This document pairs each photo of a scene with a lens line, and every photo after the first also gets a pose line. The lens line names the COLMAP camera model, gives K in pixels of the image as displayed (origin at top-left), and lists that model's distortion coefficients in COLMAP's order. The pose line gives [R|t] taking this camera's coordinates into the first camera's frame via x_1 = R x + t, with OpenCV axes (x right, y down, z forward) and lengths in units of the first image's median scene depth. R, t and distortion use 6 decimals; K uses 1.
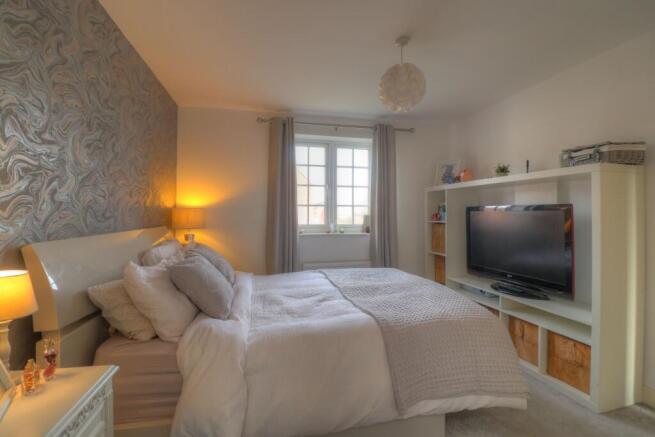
lens RADIAL K [[305.6, 0, 327.3], [0, 305.6, 213.9], [0, 0, 1]] dist [-0.000130, -0.000267]
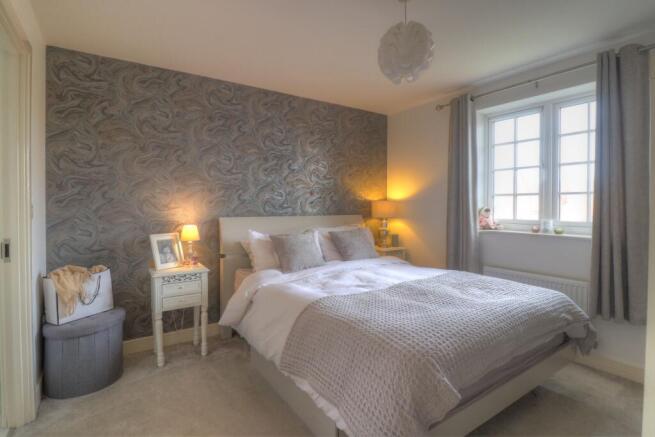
lens RADIAL K [[333.8, 0, 328.6], [0, 333.8, 208.0], [0, 0, 1]] dist [-0.003985, -0.000813]
pose [[0.354464, 0.015085, -0.934948, 0.564244], [-0.000478, 0.999873, 0.015952, -0.007381], [0.935070, -0.005207, 0.354426, 0.270359]]
